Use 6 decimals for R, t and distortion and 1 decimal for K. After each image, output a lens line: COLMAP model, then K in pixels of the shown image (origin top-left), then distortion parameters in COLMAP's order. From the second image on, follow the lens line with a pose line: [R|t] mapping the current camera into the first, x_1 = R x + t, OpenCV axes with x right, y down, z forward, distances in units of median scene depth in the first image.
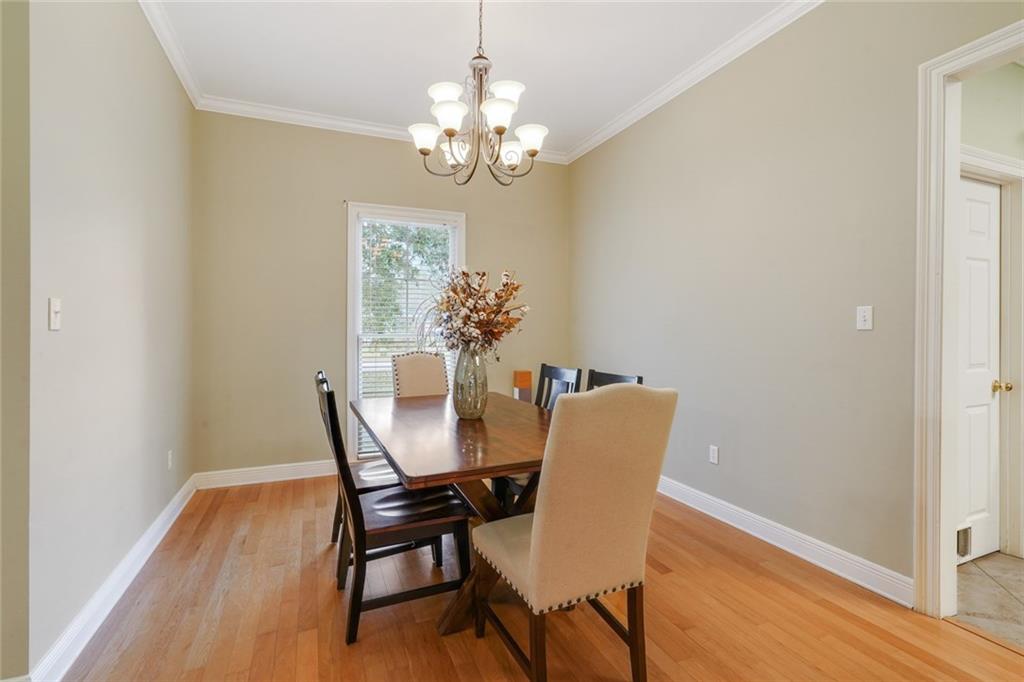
lens RADIAL K [[467.2, 0, 511.1], [0, 467.2, 337.2], [0, 0, 1]] dist [-0.005894, 0.001801]
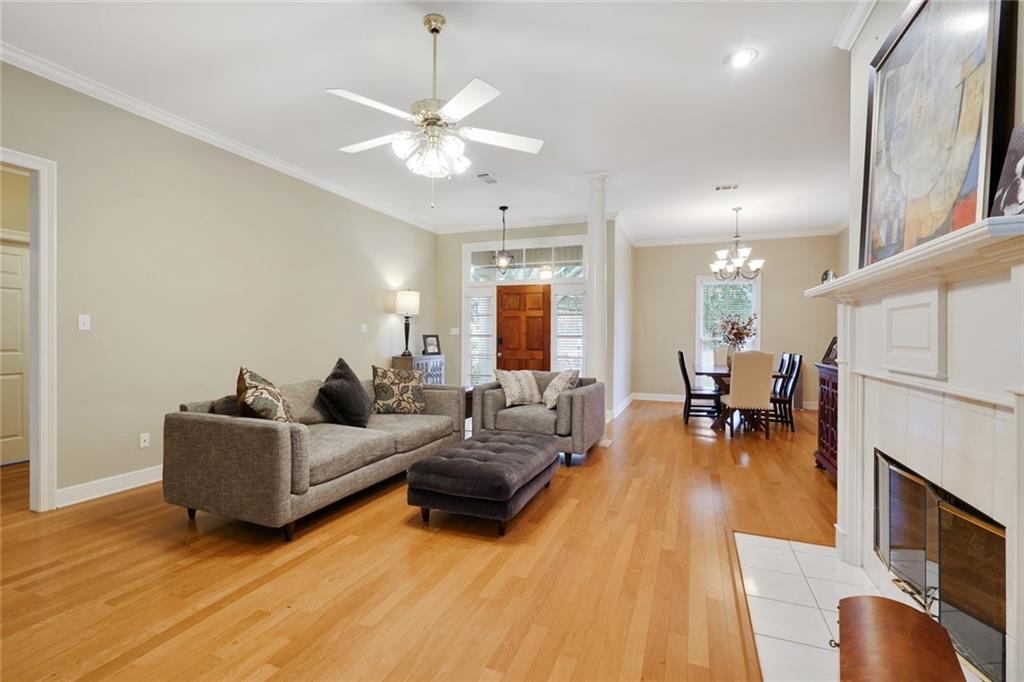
lens RADIAL K [[467.2, 0, 510.4], [0, 467.2, 338.2], [0, 0, 1]] dist [-0.005894, 0.001801]
pose [[0.708473, 0.015190, -0.705574, 0.939555], [-0.020279, 0.999794, 0.001161, 0.020231], [0.705446, 0.013486, 0.708635, -1.891320]]
